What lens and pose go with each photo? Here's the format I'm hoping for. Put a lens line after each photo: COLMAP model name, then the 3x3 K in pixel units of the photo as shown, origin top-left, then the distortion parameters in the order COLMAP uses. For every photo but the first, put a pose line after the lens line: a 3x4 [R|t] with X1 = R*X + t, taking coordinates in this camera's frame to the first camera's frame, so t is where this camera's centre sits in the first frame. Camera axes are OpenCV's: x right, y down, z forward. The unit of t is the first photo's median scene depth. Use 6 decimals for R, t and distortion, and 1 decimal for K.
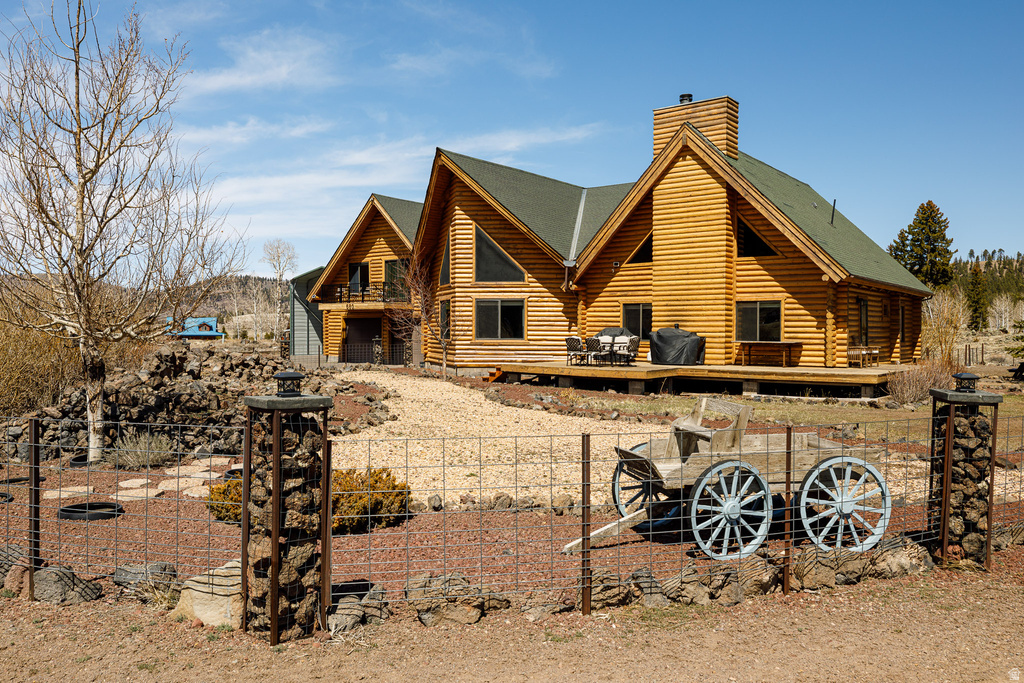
lens RADIAL K [[750.1, 0, 547.6], [0, 750.1, 336.5], [0, 0, 1]] dist [0.001467, -0.000350]
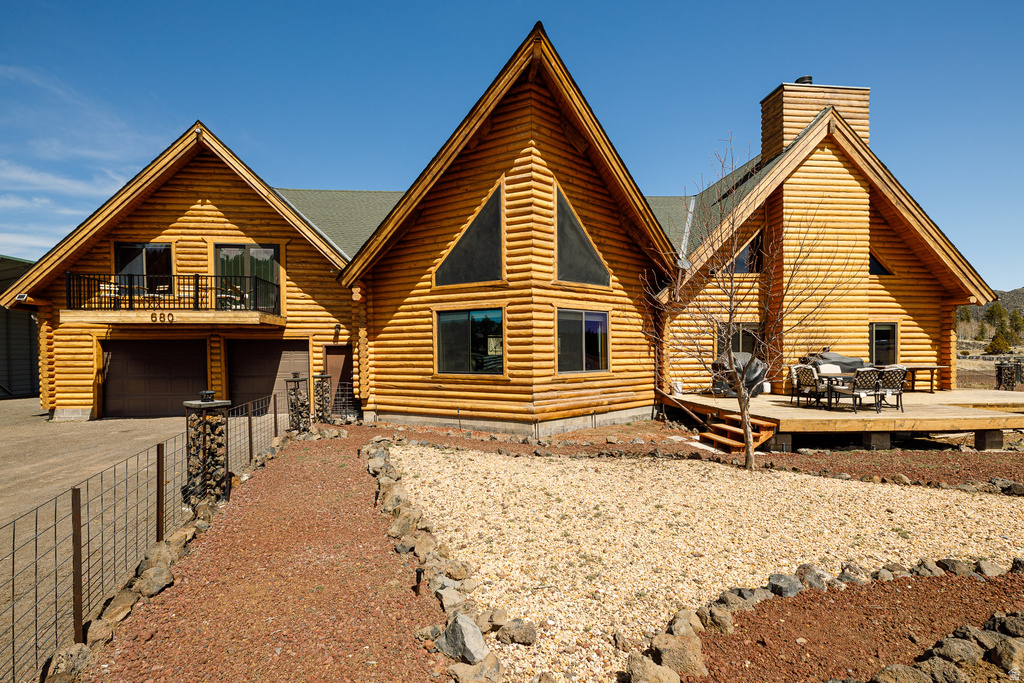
lens RADIAL K [[466.8, 0, 516.0], [0, 466.8, 361.9], [0, 0, 1]] dist [0.002714, 0.000759]
pose [[0.742370, -0.024388, 0.669546, -0.420188], [0.015230, 0.999693, 0.019527, -0.015596], [-0.669817, -0.004299, 0.742514, 0.819650]]
